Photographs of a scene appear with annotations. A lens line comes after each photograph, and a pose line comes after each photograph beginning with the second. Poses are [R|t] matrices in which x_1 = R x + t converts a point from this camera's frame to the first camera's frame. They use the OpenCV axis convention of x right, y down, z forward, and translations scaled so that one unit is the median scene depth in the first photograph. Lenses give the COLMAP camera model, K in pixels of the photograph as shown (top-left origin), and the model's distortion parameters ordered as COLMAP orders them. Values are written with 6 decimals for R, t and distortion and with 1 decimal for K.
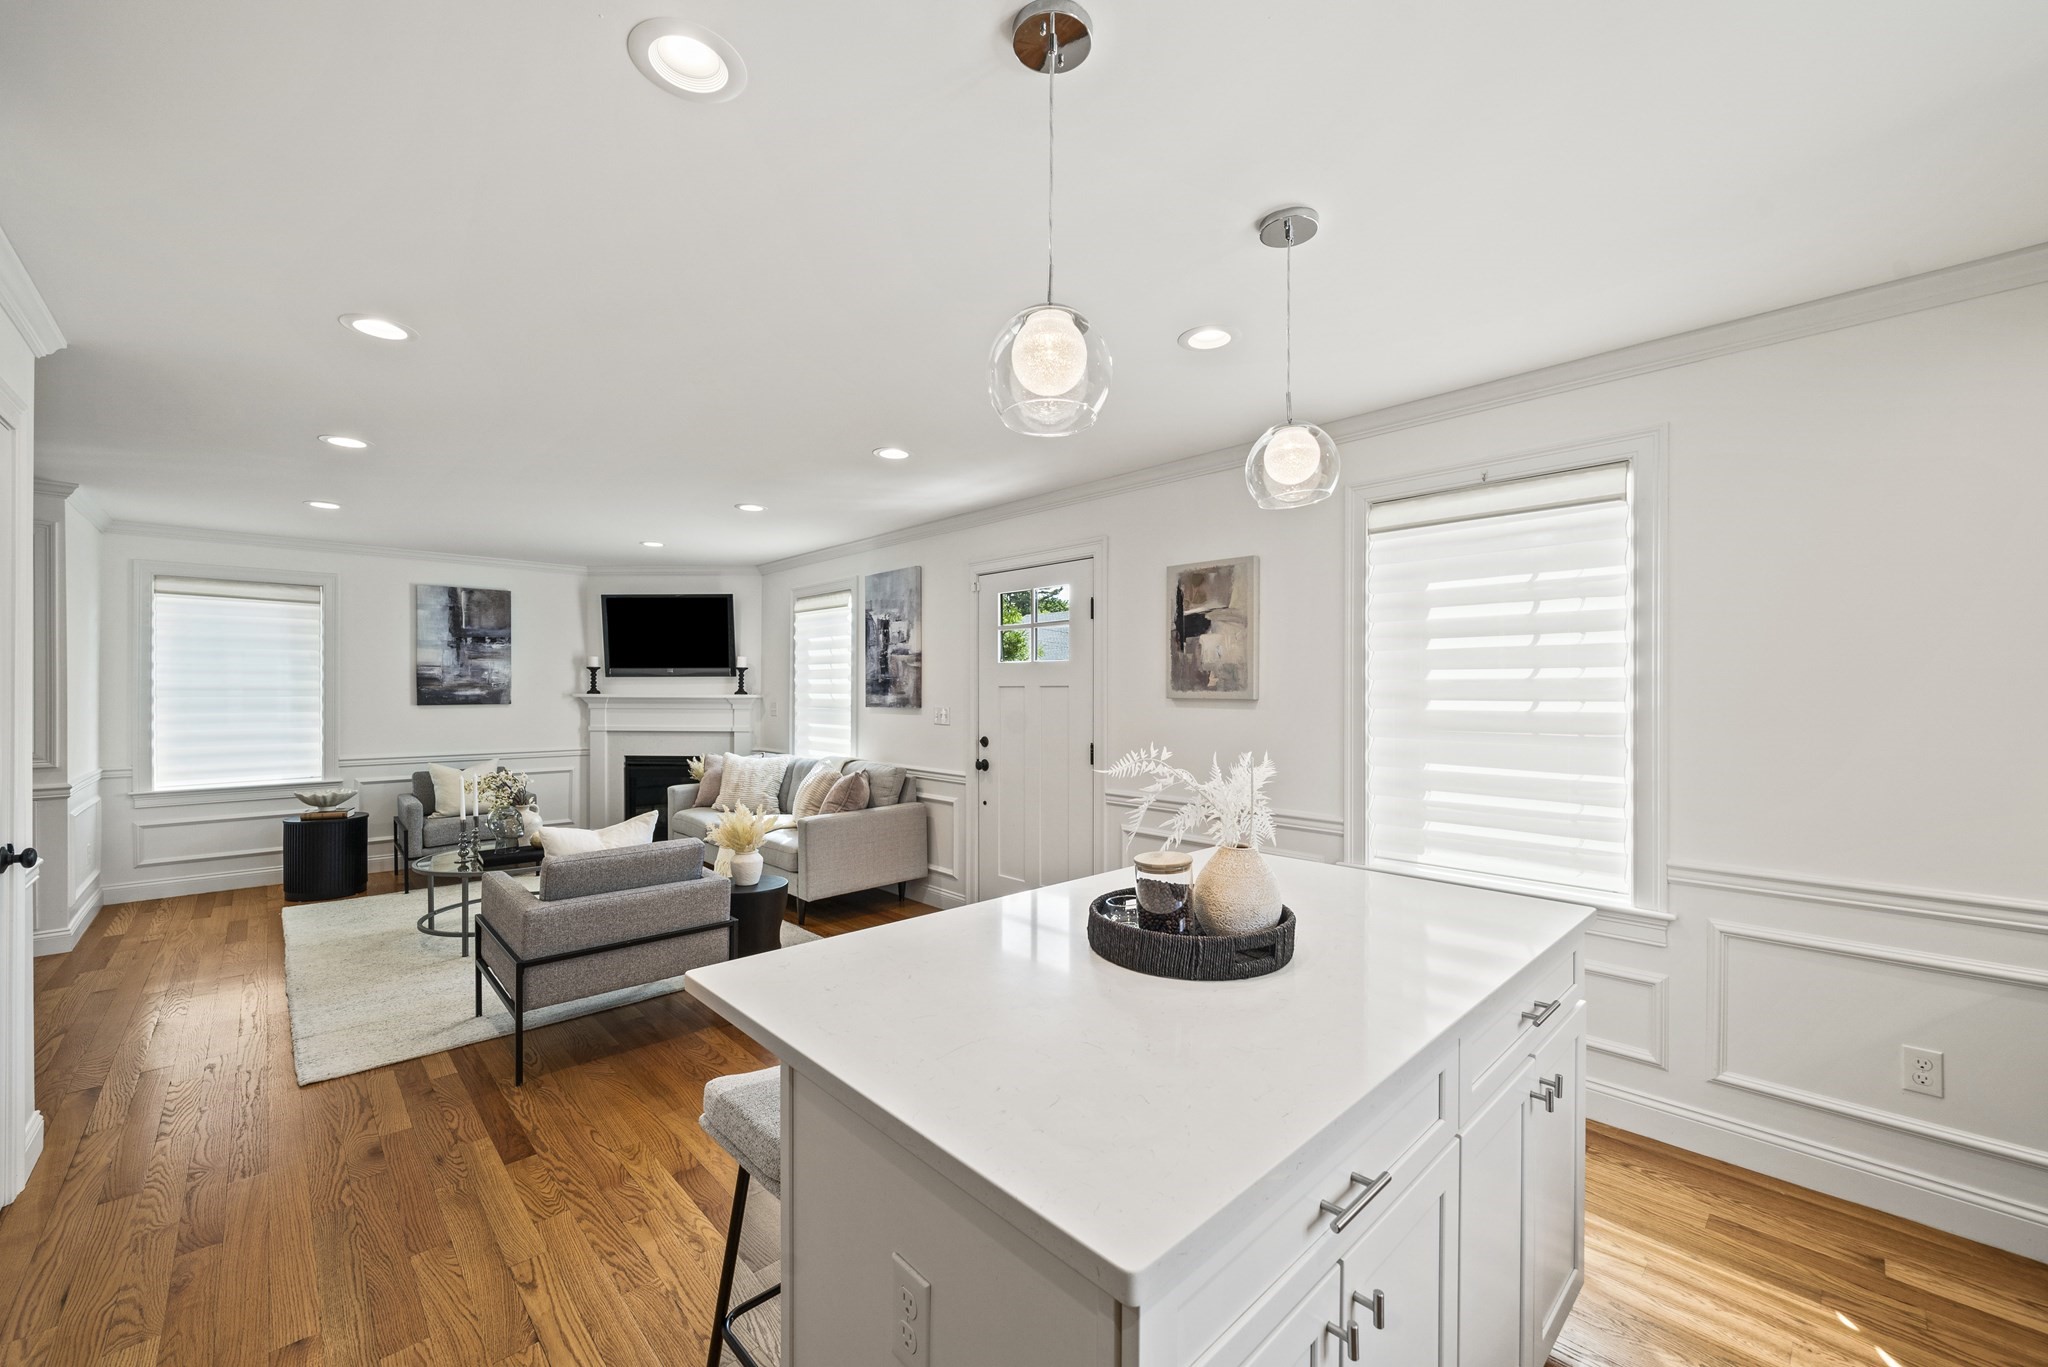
lens RADIAL K [[796.2, 0, 1032.8], [0, 796.2, 695.8], [0, 0, 1]] dist [-0.010608, 0.000315]
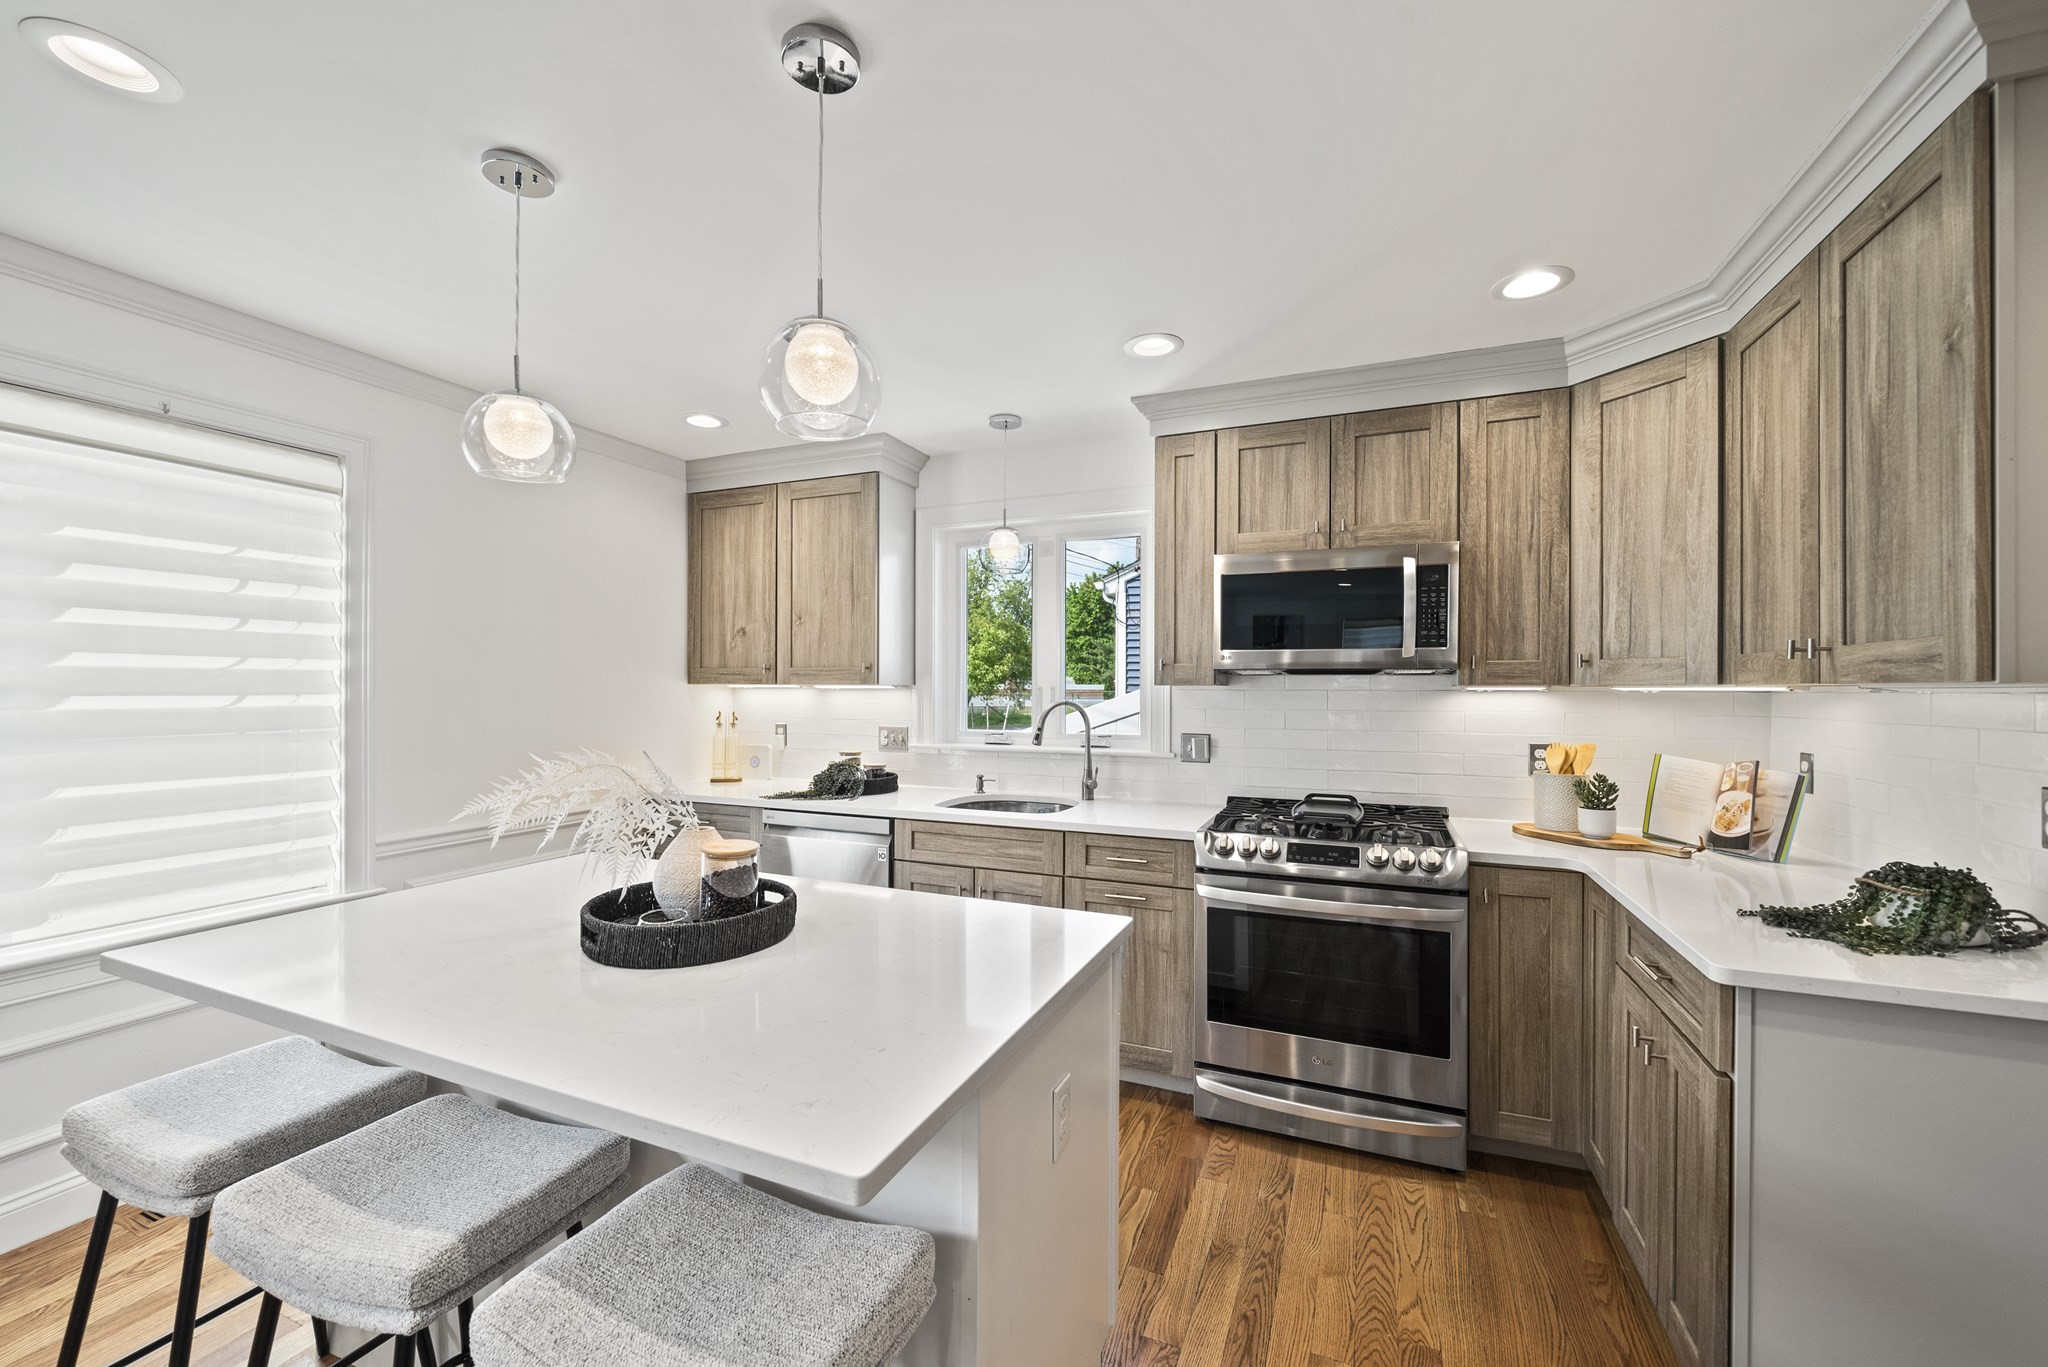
lens RADIAL K [[796.2, 0, 1032.8], [0, 796.2, 695.8], [0, 0, 1]] dist [-0.010608, 0.000315]
pose [[-0.392545, -0.011368, 0.919663, -0.240108], [0.000826, 0.999919, 0.012713, -0.001413], [-0.919733, 0.005750, -0.392503, 0.261939]]
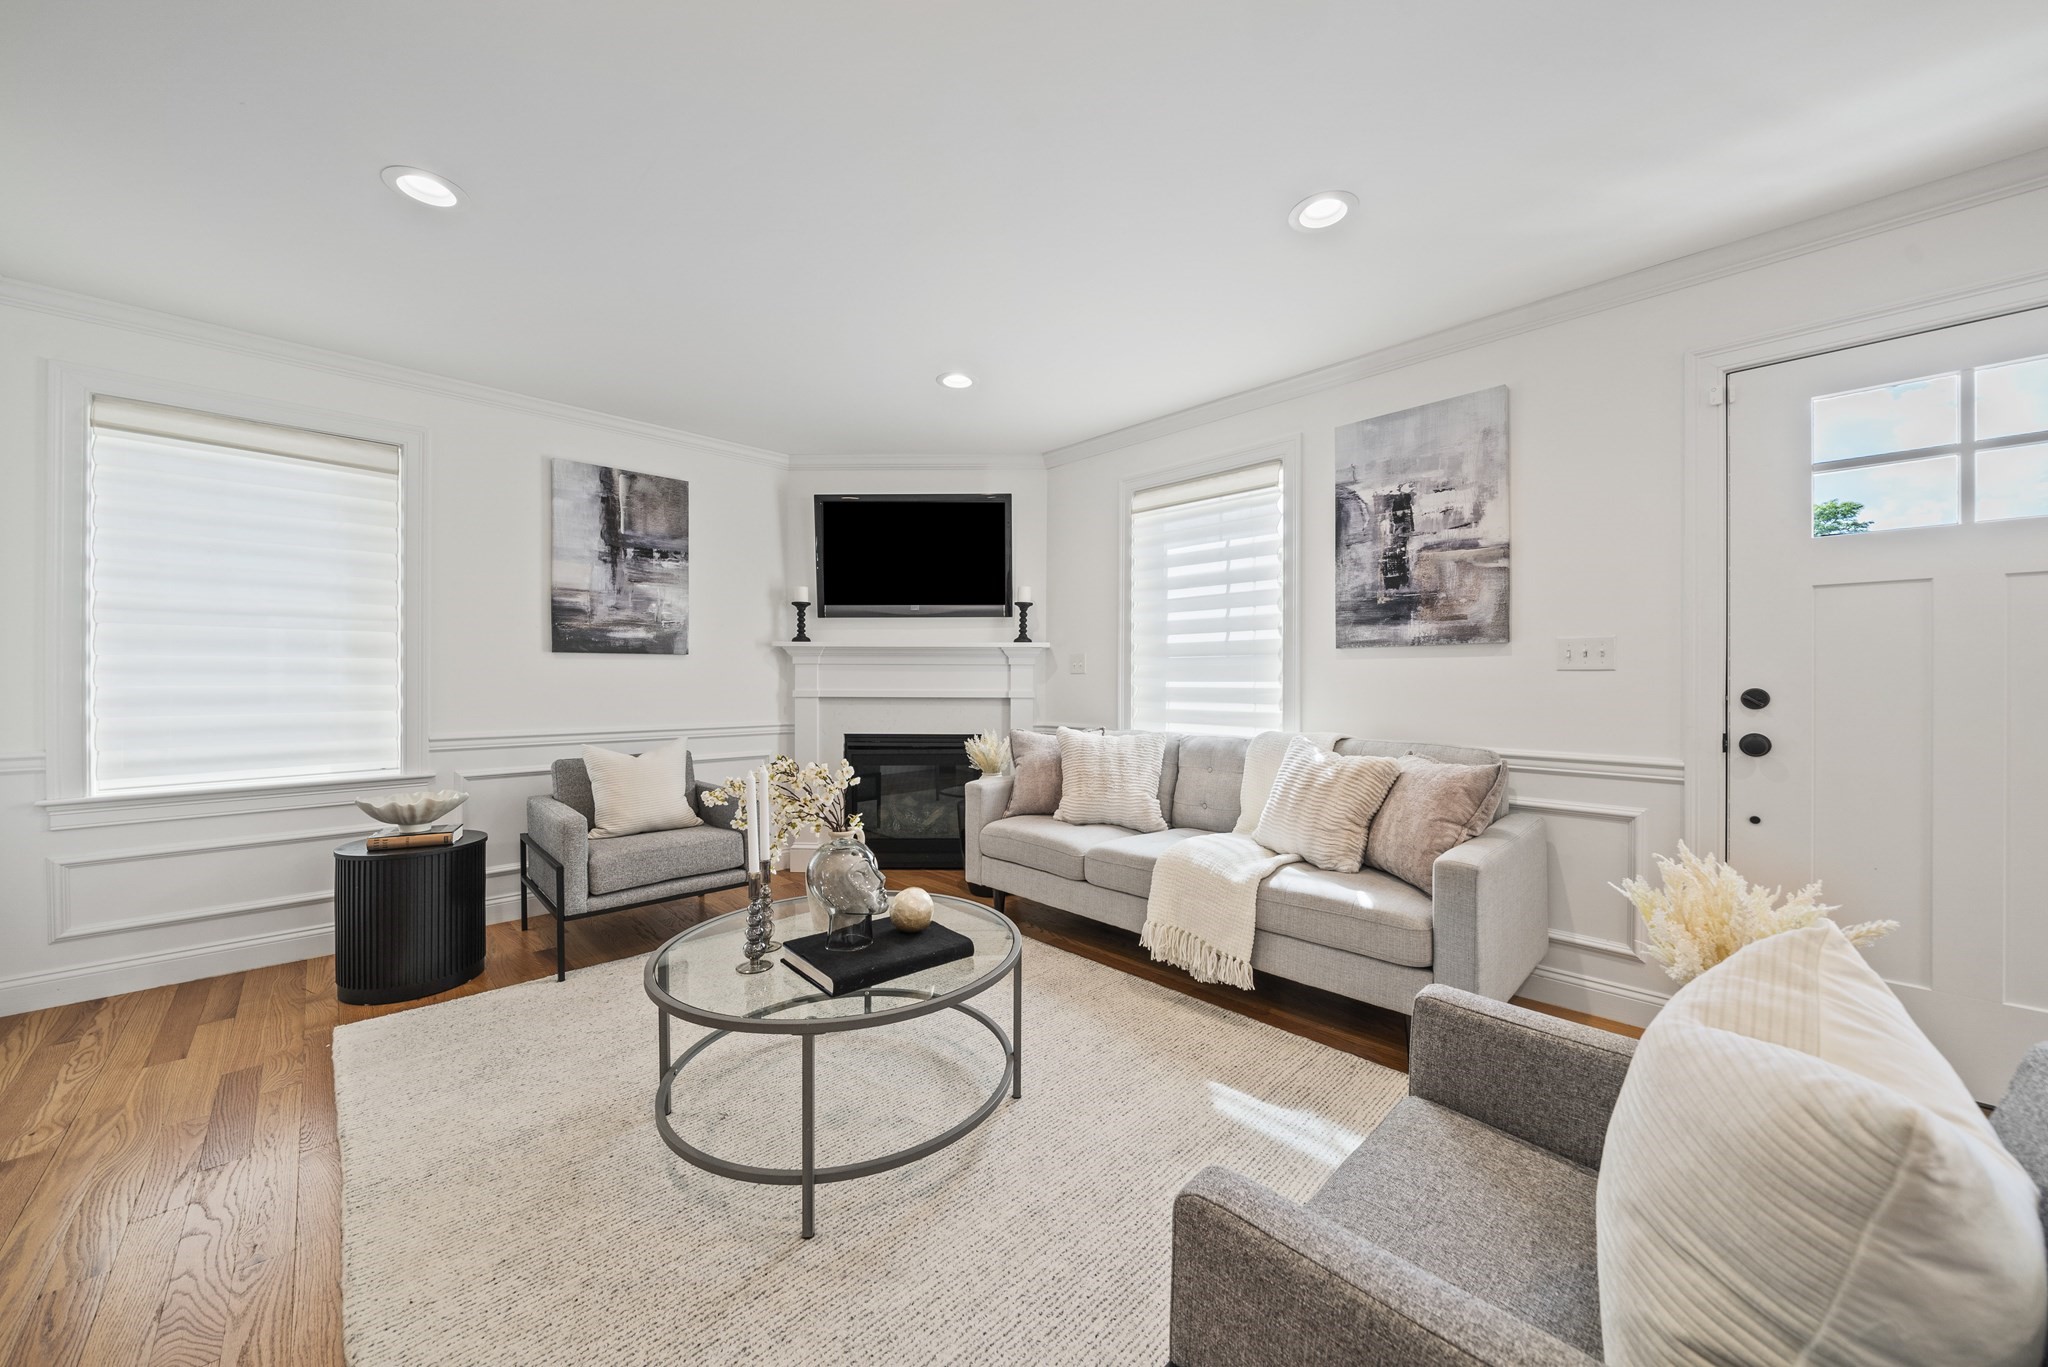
lens RADIAL K [[717.1, 0, 1024.0], [0, 717.1, 683.5], [0, 0, 1]] dist [-0.007385, -0.000303]
pose [[0.999947, -0.000563, 0.010323, -0.448672], [0.000585, 0.999998, -0.002061, 0.041266], [-0.010322, 0.002067, 0.999945, 0.471237]]
